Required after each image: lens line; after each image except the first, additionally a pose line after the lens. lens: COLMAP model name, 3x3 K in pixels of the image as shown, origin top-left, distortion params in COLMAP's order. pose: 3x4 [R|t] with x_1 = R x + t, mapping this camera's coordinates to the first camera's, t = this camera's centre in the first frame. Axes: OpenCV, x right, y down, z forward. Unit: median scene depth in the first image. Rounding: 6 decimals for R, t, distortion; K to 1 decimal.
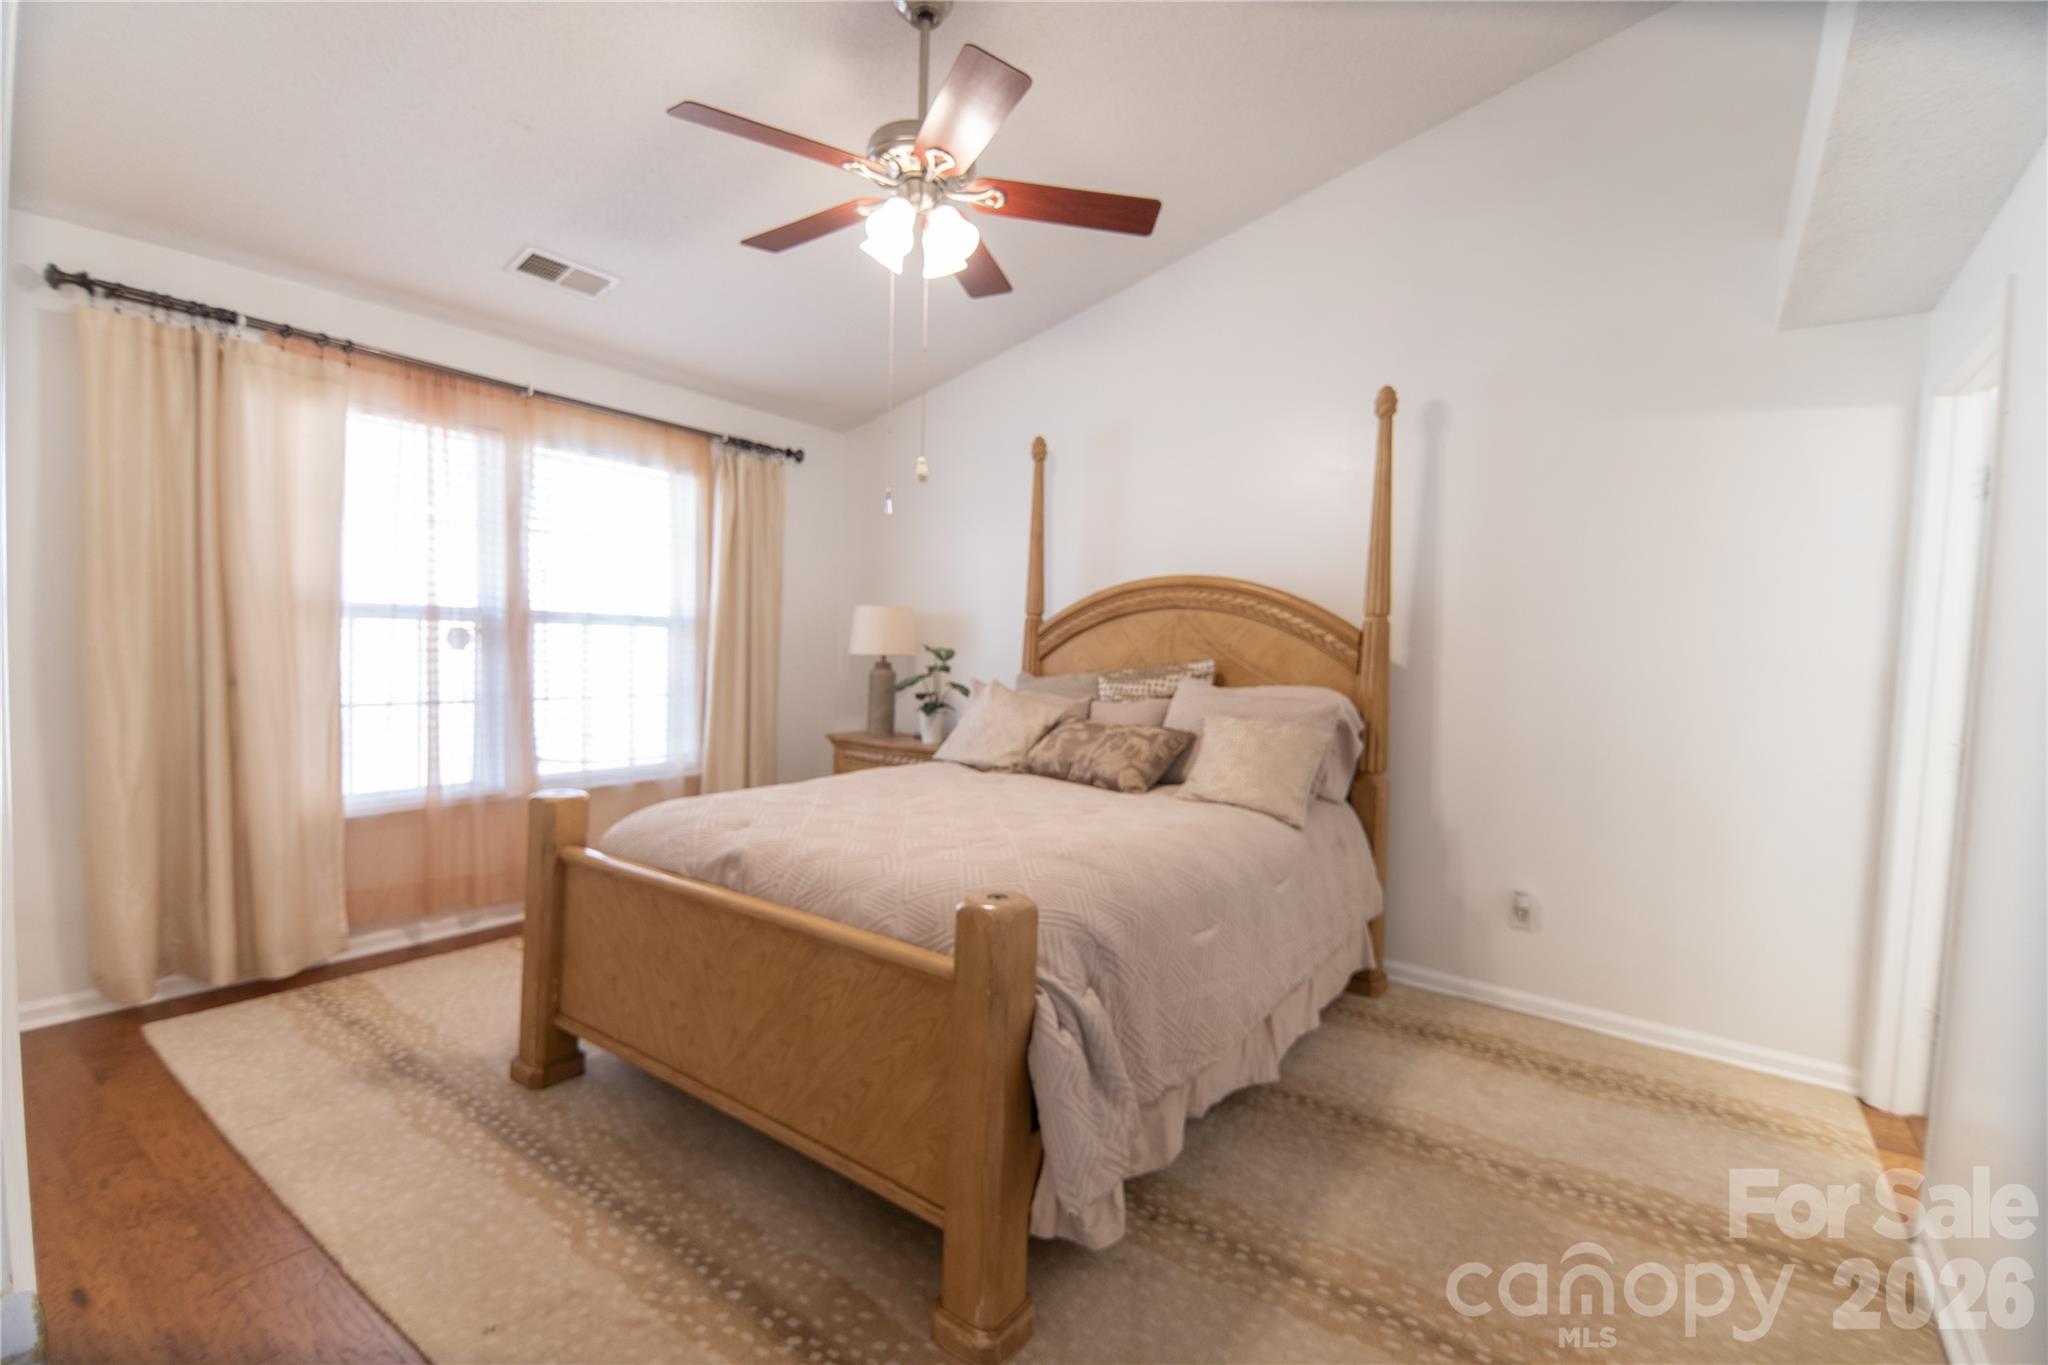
lens RADIAL K [[904.0, 0, 1025.5], [0, 904.0, 682.3], [0, 0, 1]] dist [0.066733, -0.043305]
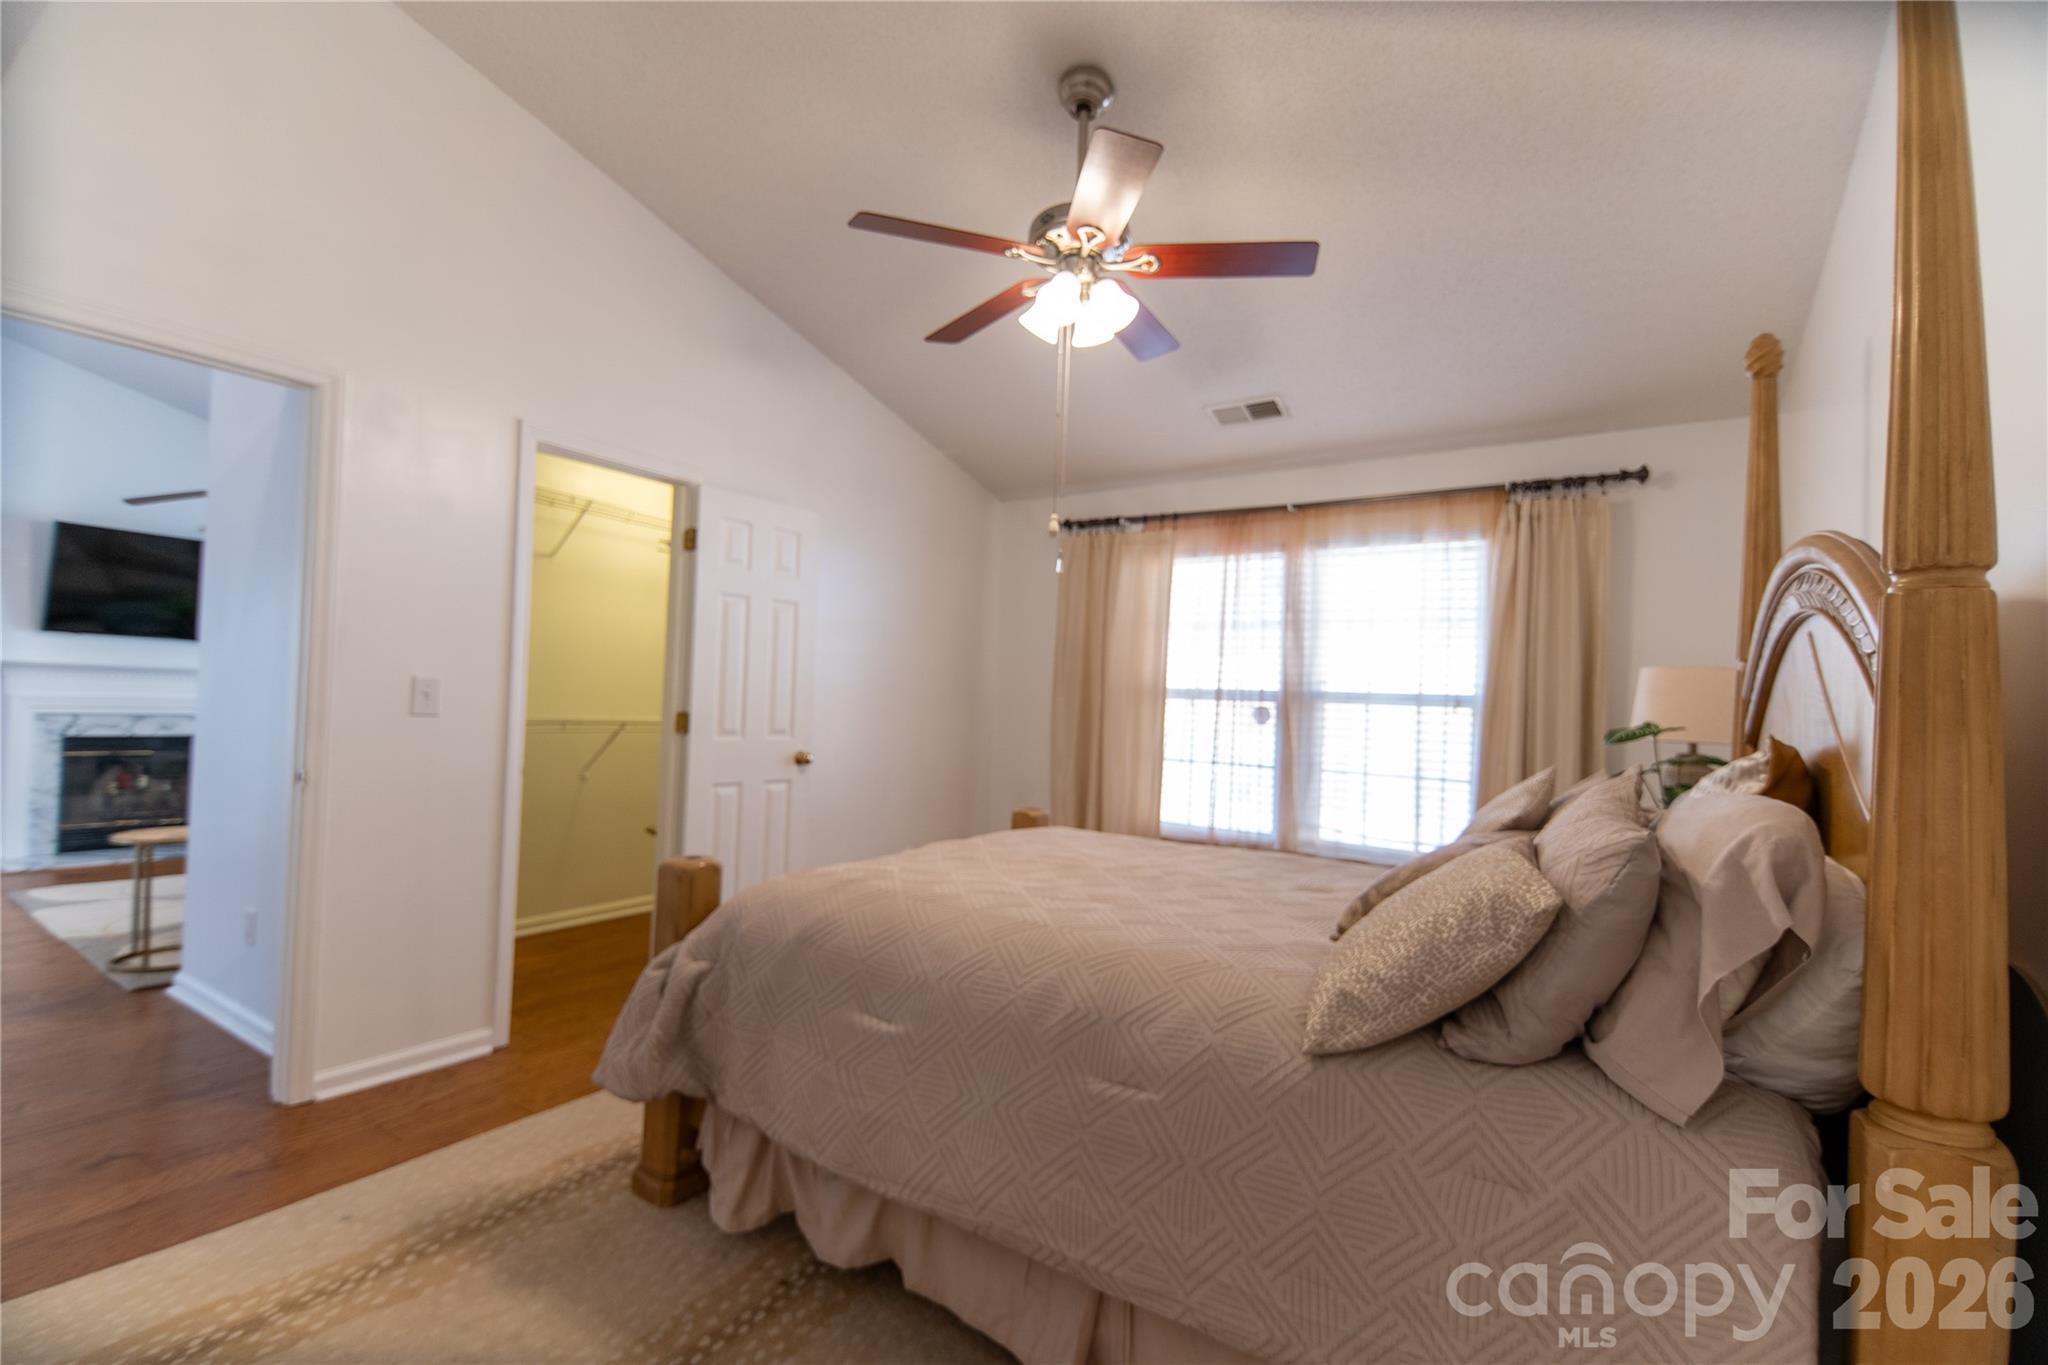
lens RADIAL K [[889.1, 0, 1022.0], [0, 889.1, 683.1], [0, 0, 1]] dist [0.062713, -0.041985]
pose [[0.044966, -0.053629, -0.997548, 0.651916], [-0.085895, 0.994653, -0.057345, 0.006375], [0.995289, 0.088263, 0.040120, 0.700063]]
